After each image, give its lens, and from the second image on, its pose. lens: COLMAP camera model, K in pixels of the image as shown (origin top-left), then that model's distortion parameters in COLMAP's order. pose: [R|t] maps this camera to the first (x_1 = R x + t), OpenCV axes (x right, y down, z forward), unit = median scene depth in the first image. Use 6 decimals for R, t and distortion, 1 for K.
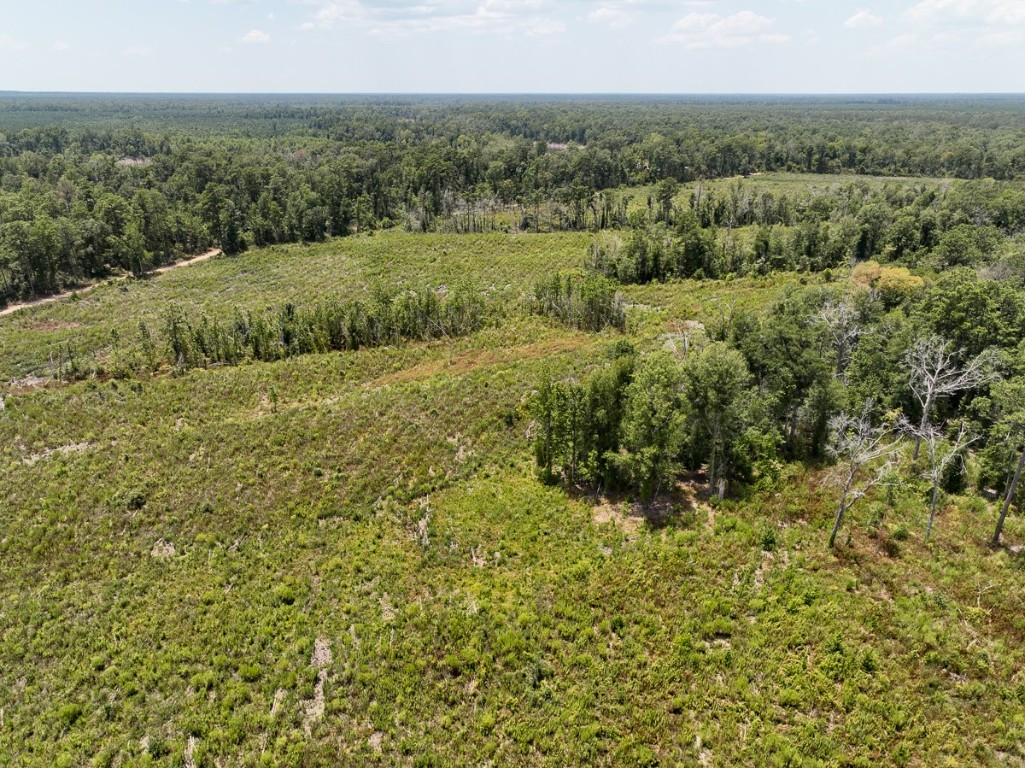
lens RADIAL K [[719.9, 0, 512.5], [0, 719.9, 384.0], [0, 0, 1]] dist [0.004375, 0.013441]
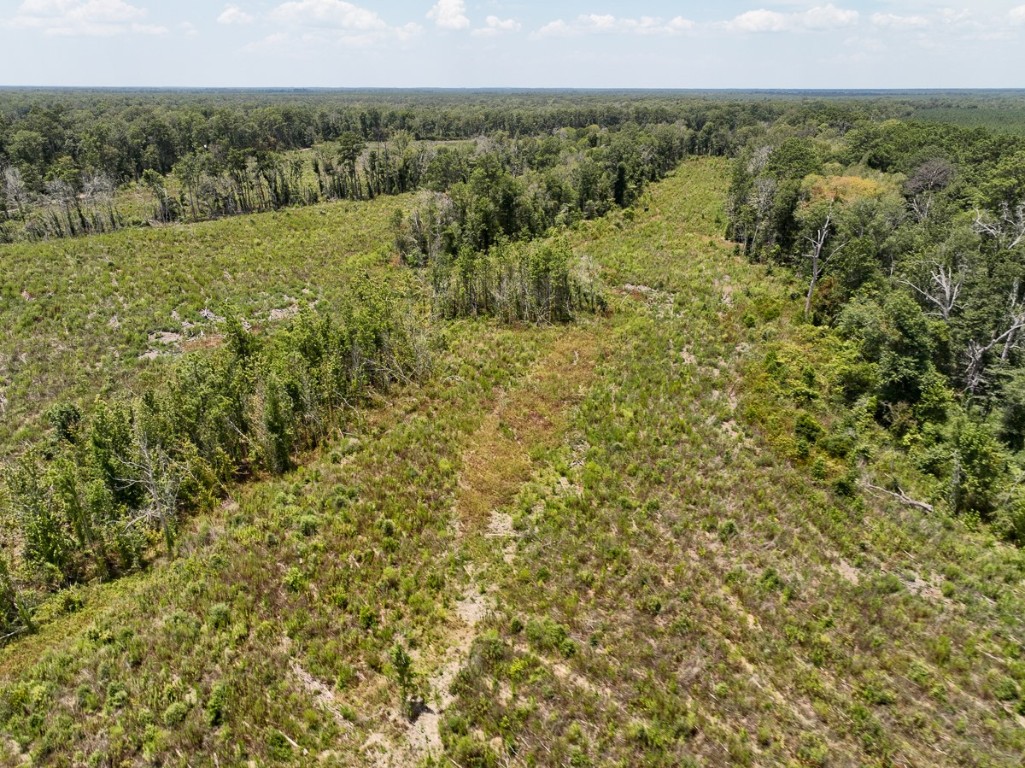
lens RADIAL K [[724.9, 0, 510.7], [0, 724.9, 378.9], [0, 0, 1]] dist [0.005170, 0.010473]
pose [[0.738356, -0.253533, 0.624942, -0.408178], [0.254761, 0.962842, 0.089621, -0.111109], [-0.624442, 0.093039, 0.775510, 0.611992]]
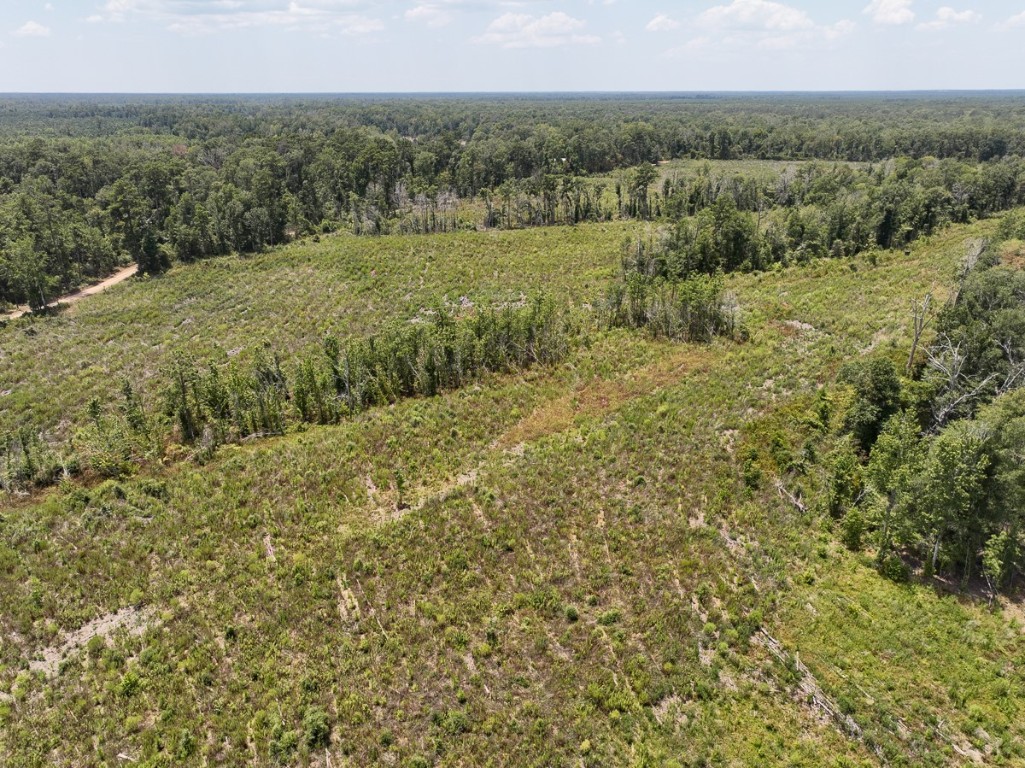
lens RADIAL K [[719.9, 0, 512.5], [0, 719.9, 384.0], [0, 0, 1]] dist [0.004375, 0.013441]
pose [[0.974381, -0.089276, 0.206425, -0.313165], [0.089055, 0.995973, 0.010381, -0.062737], [-0.206520, 0.008268, 0.978407, 0.287205]]
